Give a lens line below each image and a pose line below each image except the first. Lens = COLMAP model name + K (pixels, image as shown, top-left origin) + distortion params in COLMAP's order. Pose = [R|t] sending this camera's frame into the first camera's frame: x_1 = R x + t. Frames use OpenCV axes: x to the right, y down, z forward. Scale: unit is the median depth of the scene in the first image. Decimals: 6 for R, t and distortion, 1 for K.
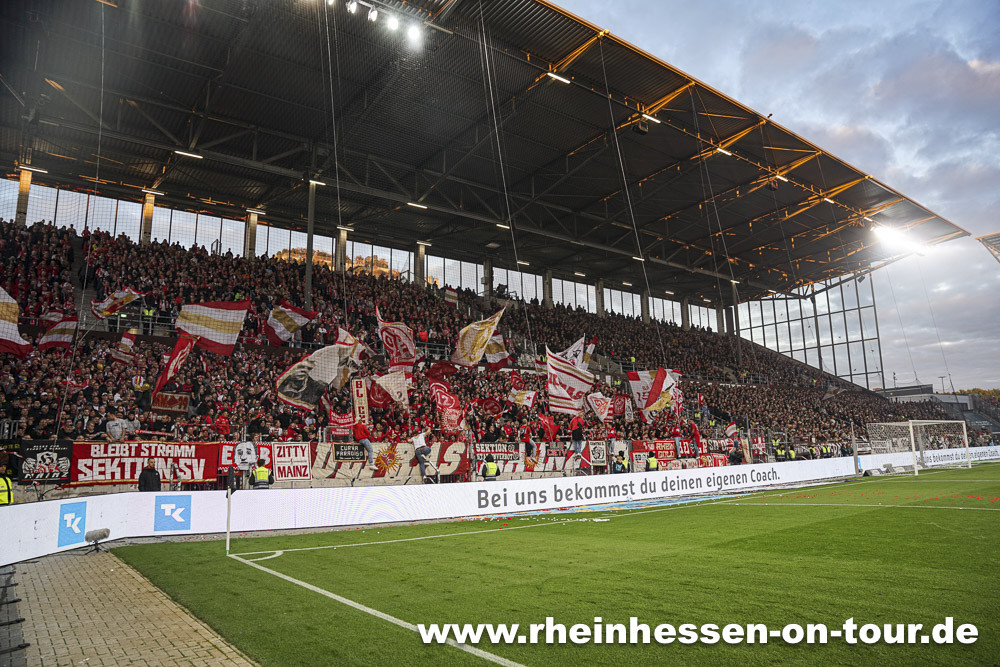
lens RADIAL K [[689.8, 0, 500.0], [0, 689.8, 333.5], [0, 0, 1]] dist [-0.179621, 0.139081]
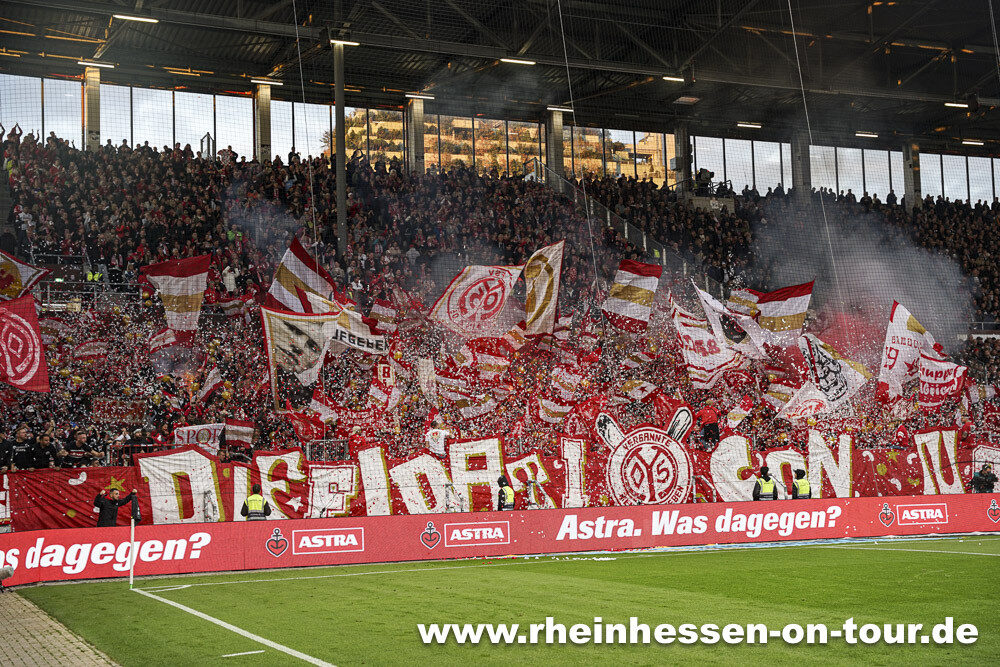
lens RADIAL K [[1383.9, 0, 500.0], [0, 1383.9, 333.5], [0, 0, 1]] dist [0.061782, 0.430393]
pose [[0.969160, -0.031580, -0.244401, 0.299739], [0.050742, 0.996076, 0.072509, -0.075268], [0.241153, -0.082674, 0.966959, -0.390318]]
